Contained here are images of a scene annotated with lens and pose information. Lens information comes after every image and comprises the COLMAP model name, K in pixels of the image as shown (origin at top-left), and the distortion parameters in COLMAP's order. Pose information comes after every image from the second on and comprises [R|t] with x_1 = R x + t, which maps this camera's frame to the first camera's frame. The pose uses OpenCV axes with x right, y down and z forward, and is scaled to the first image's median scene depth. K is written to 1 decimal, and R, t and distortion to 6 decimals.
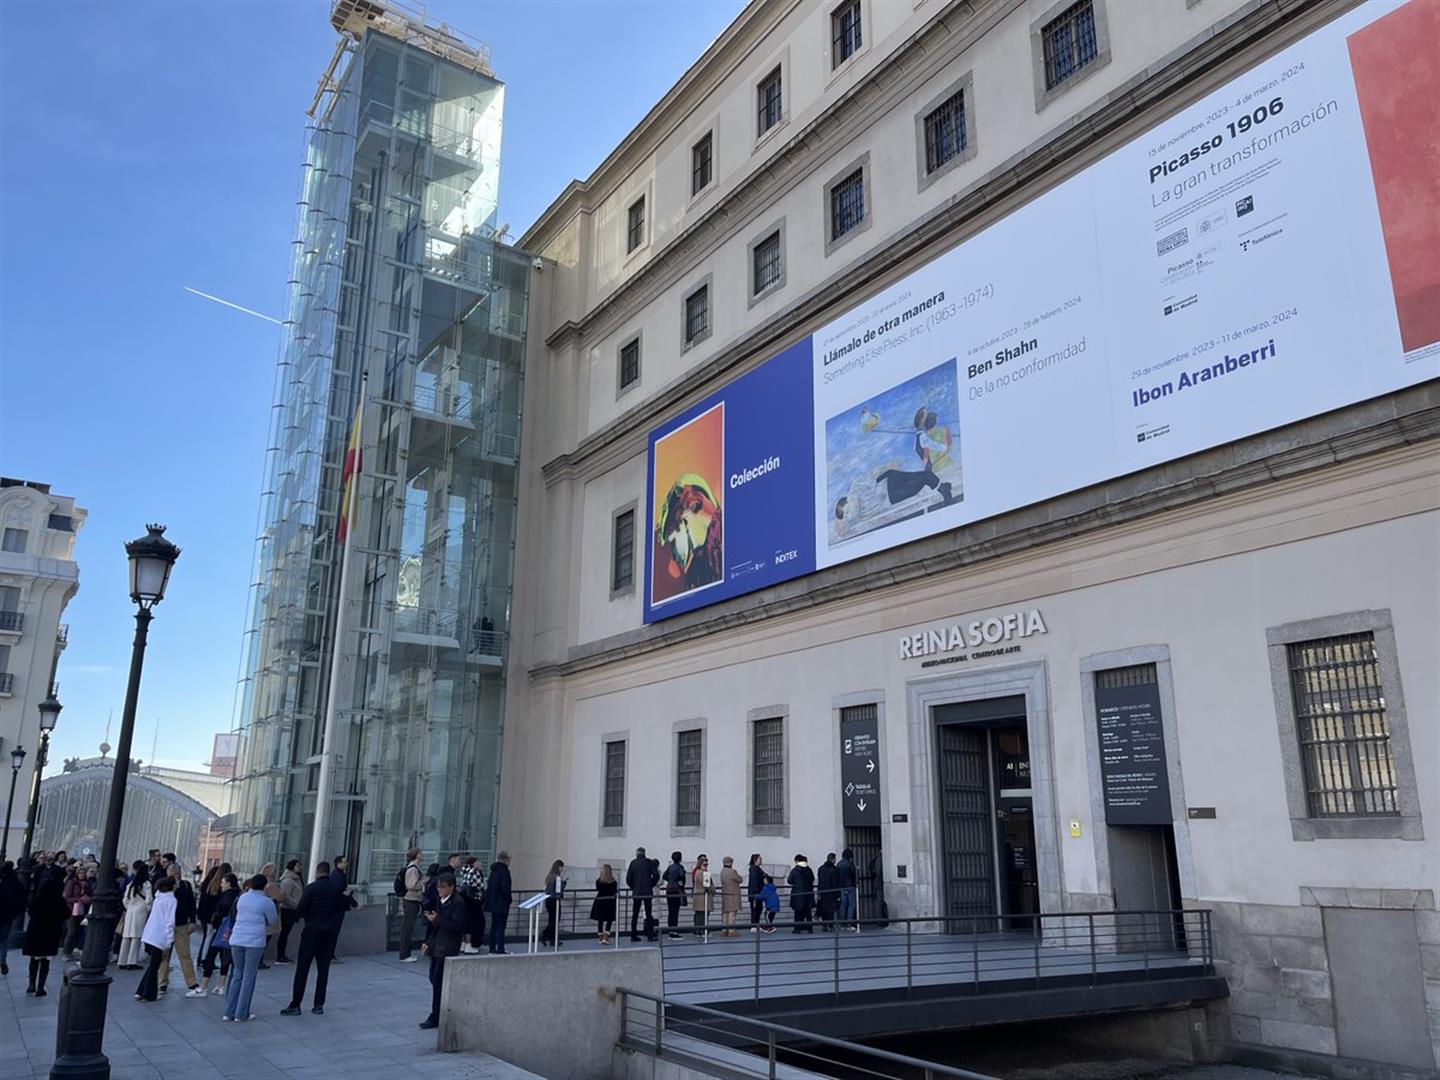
lens RADIAL K [[1099.9, 0, 717.5], [0, 1099.9, 536.5], [0, 0, 1]] dist [0.042347, -0.017146]
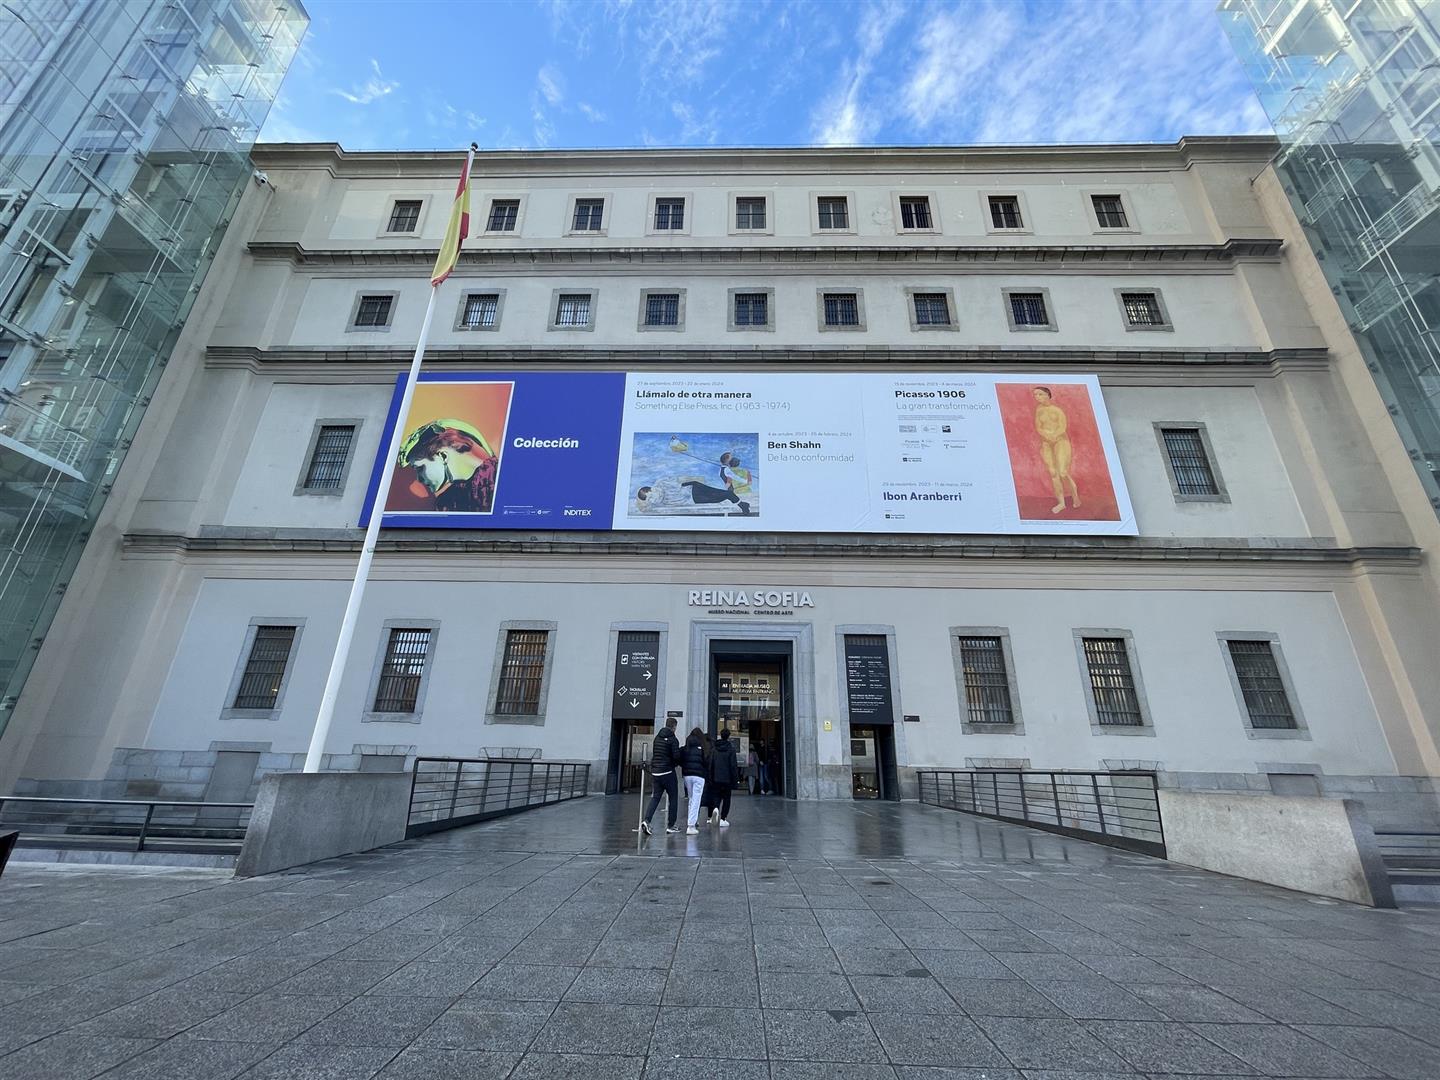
lens RADIAL K [[526.2, 0, 721.1], [0, 526.2, 548.4], [0, 0, 1]] dist [0.003130, -0.000609]
pose [[0.564703, 0.278898, 0.776741, -0.369147], [-0.235452, 0.956497, -0.172264, 0.147863], [-0.790995, -0.085607, 0.605804, 0.539547]]
